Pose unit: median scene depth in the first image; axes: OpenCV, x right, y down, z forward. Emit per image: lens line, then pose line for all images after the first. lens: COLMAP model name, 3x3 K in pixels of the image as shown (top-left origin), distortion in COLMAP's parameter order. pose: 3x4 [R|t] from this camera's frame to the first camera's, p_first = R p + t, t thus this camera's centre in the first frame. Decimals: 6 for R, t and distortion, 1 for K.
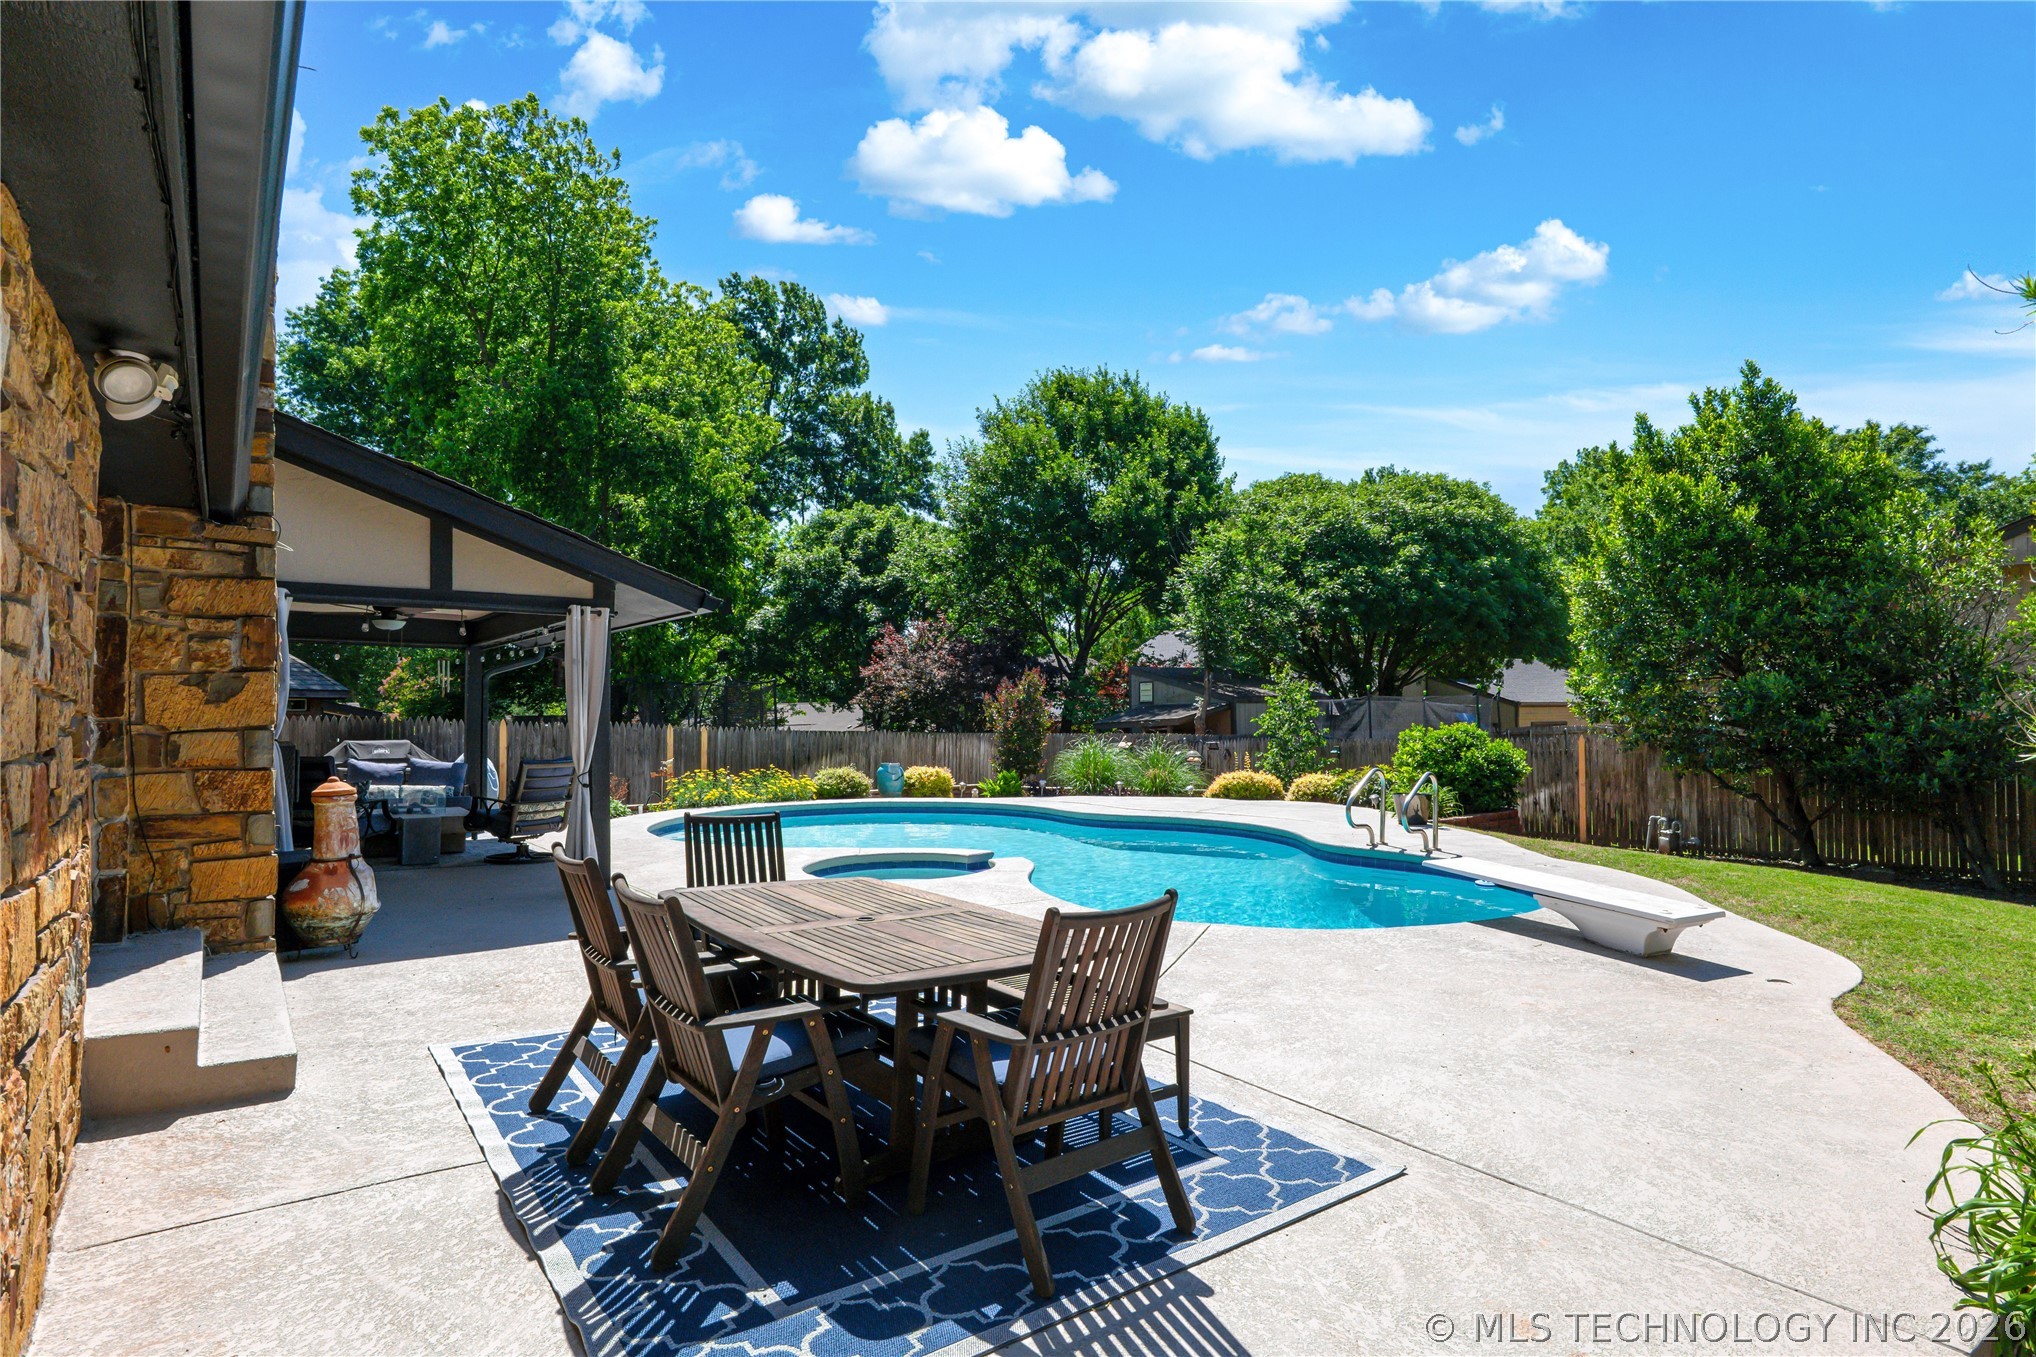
lens RADIAL K [[1082.0, 0, 1016.7], [0, 1082.0, 691.7], [0, 0, 1]] dist [-0.022119, 0.009375]
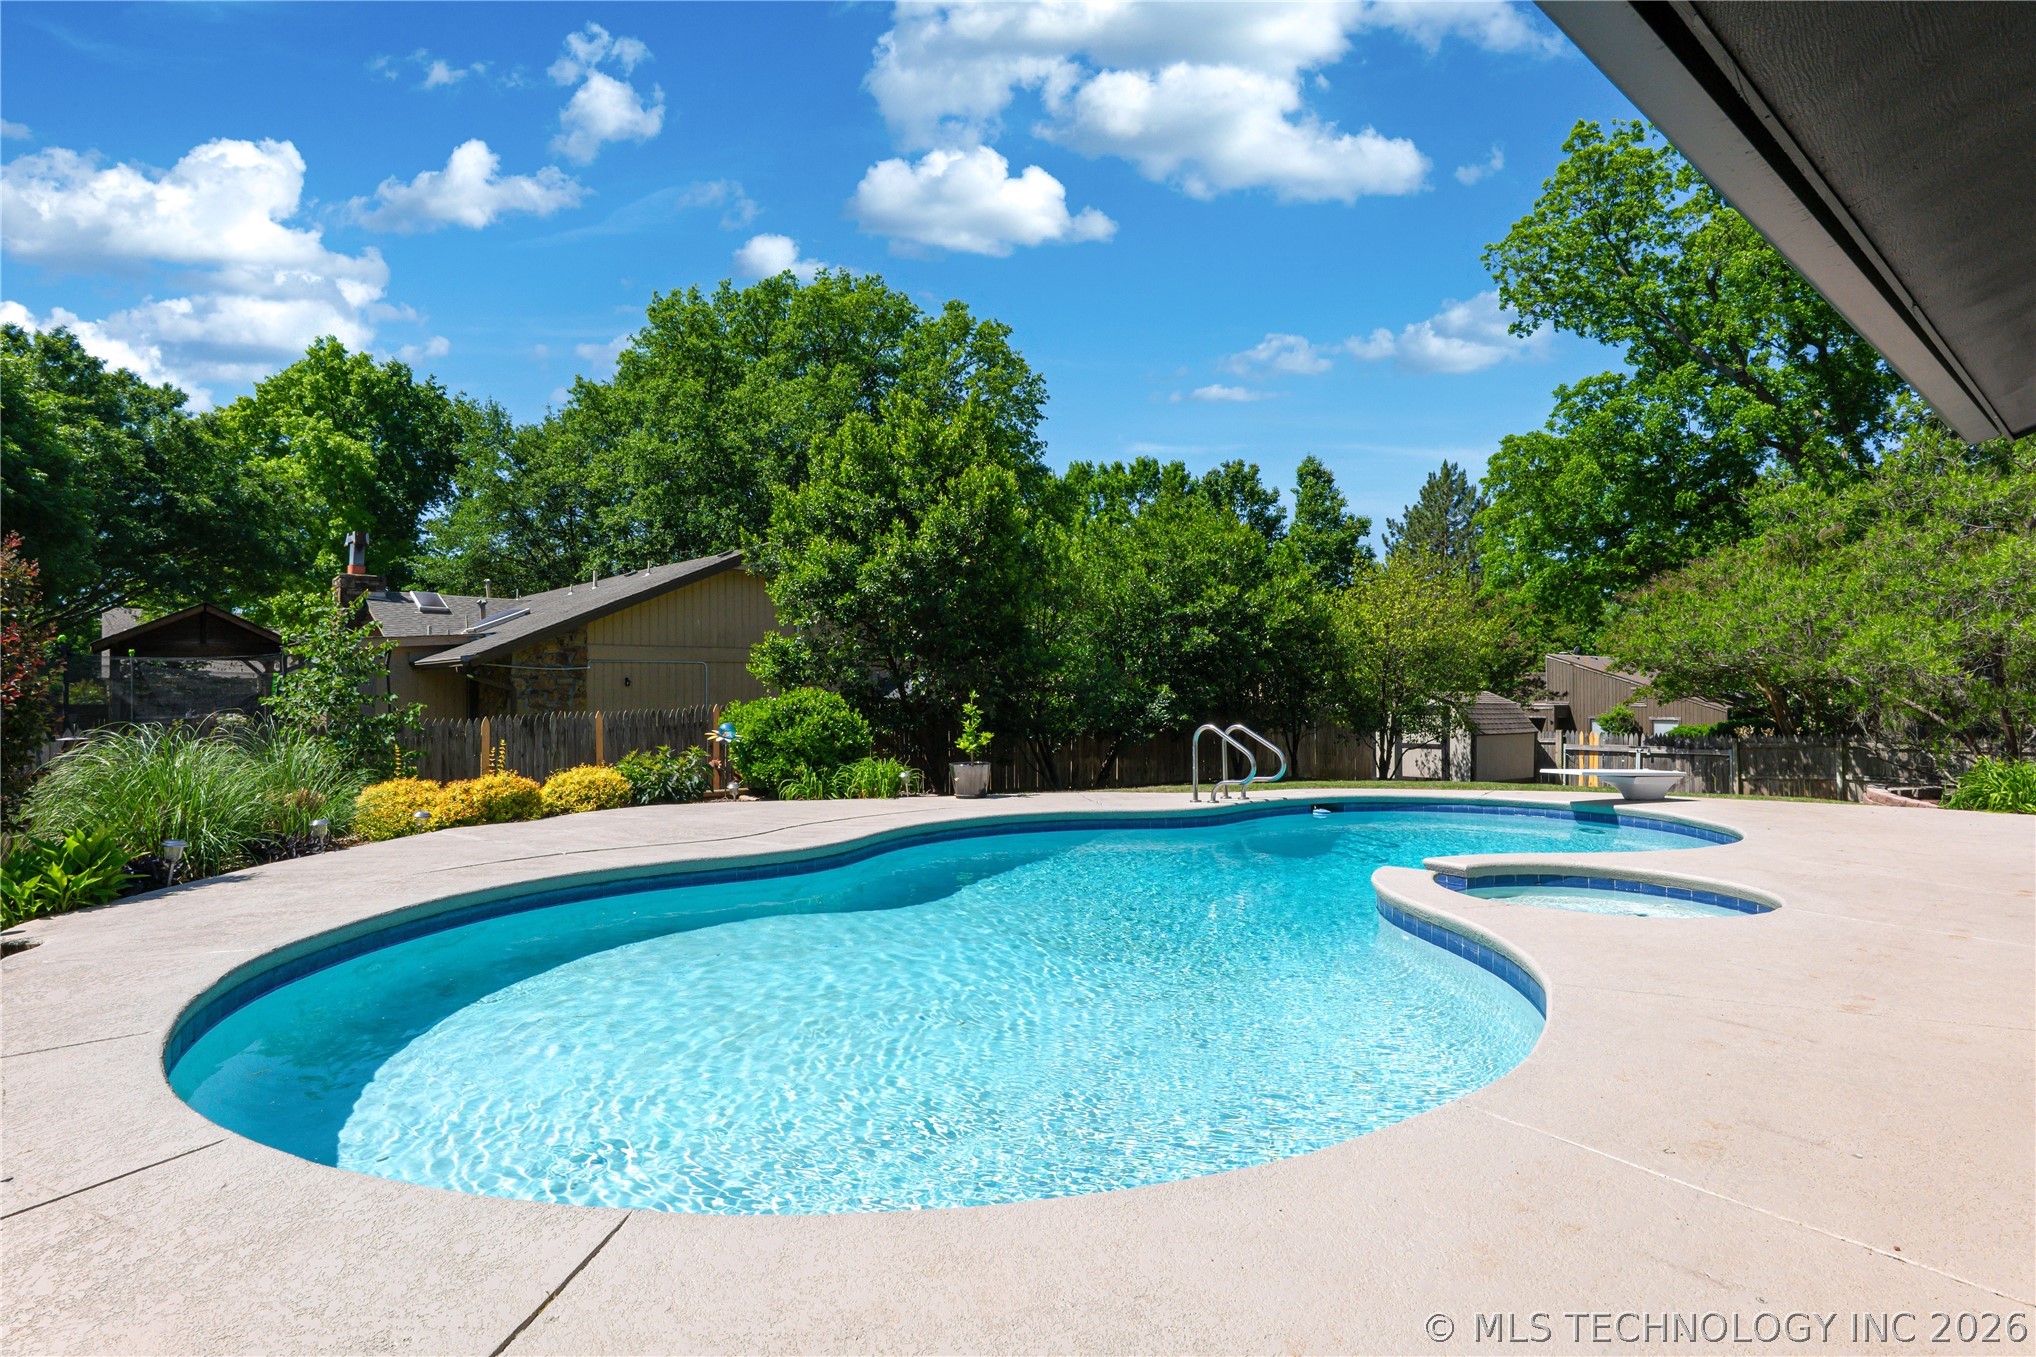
lens RADIAL K [[1082.0, 0, 1029.5], [0, 1082.0, 675.8], [0, 0, 1]] dist [-0.022119, 0.009375]
pose [[-0.085903, 0.019449, 0.996114, -0.252573], [-0.010794, 0.999733, -0.020450, 0.019131], [-0.996245, -0.012509, -0.085670, 0.492596]]
